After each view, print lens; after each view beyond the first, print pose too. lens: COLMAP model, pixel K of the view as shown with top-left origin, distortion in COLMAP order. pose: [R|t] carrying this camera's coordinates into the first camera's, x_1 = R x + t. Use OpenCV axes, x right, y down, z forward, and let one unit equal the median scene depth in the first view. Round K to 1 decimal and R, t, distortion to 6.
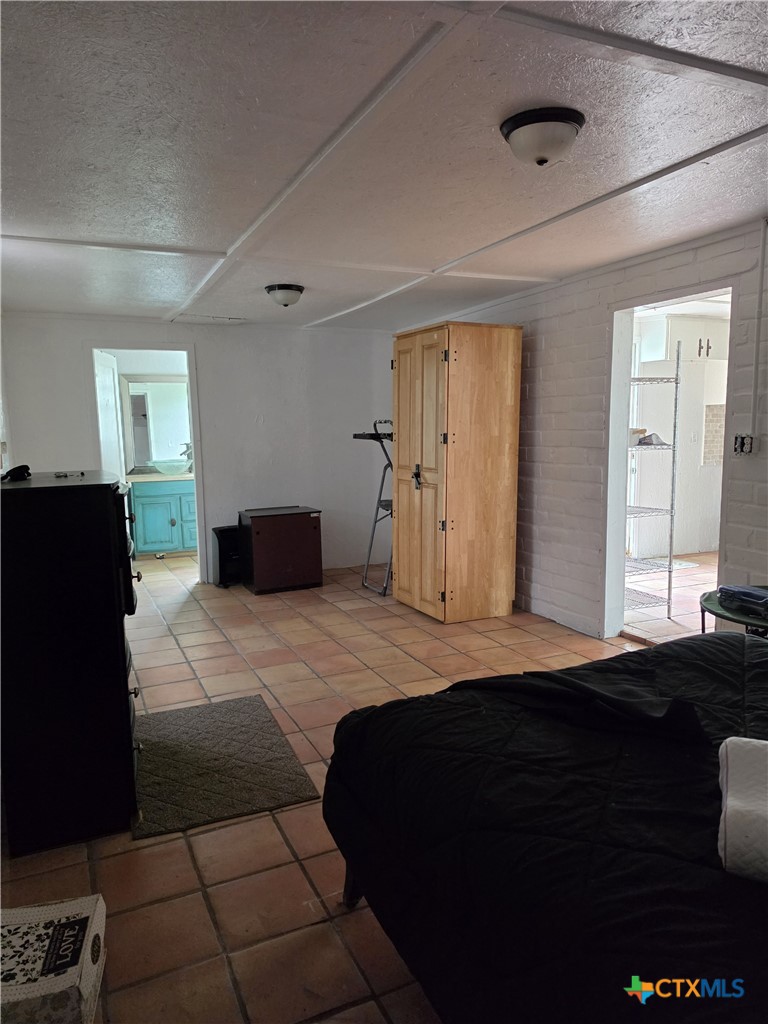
lens RADIAL K [[706.9, 0, 388.3], [0, 706.9, 519.9], [0, 0, 1]] dist [-0.002305, -0.000928]
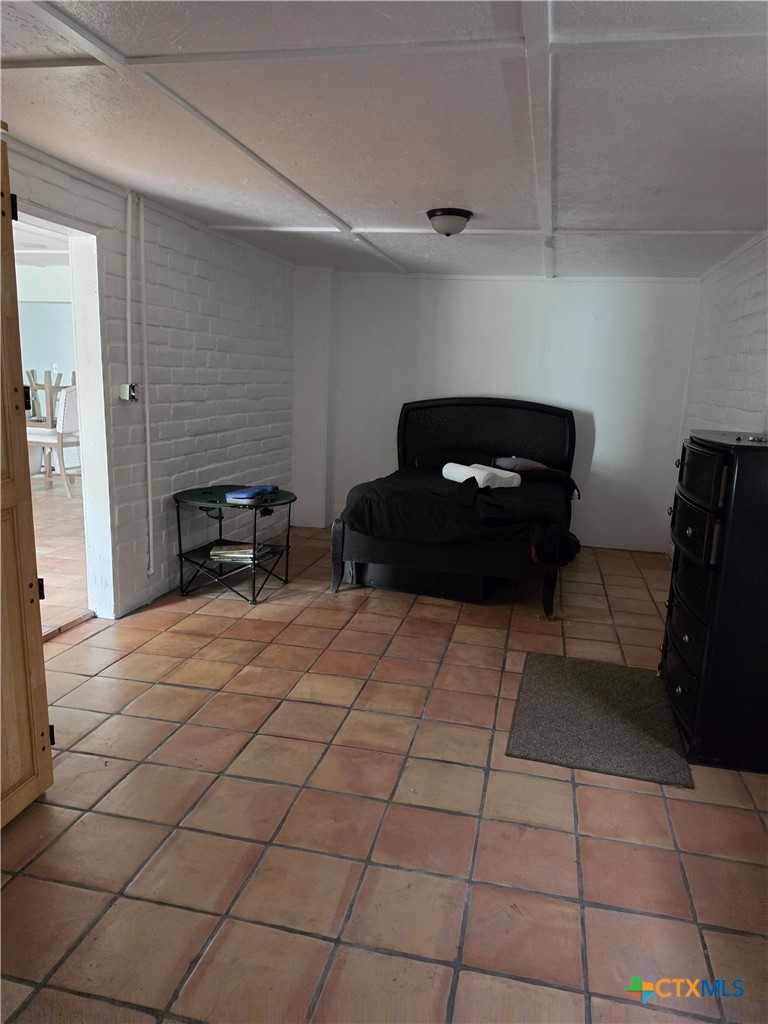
lens RADIAL K [[706.9, 0, 388.3], [0, 706.9, 519.9], [0, 0, 1]] dist [-0.002305, -0.000928]
pose [[-0.796802, -0.136769, 0.588558, -0.451857], [0.054950, 0.953609, 0.295991, -0.197116], [-0.601737, 0.268188, -0.752322, 1.459929]]
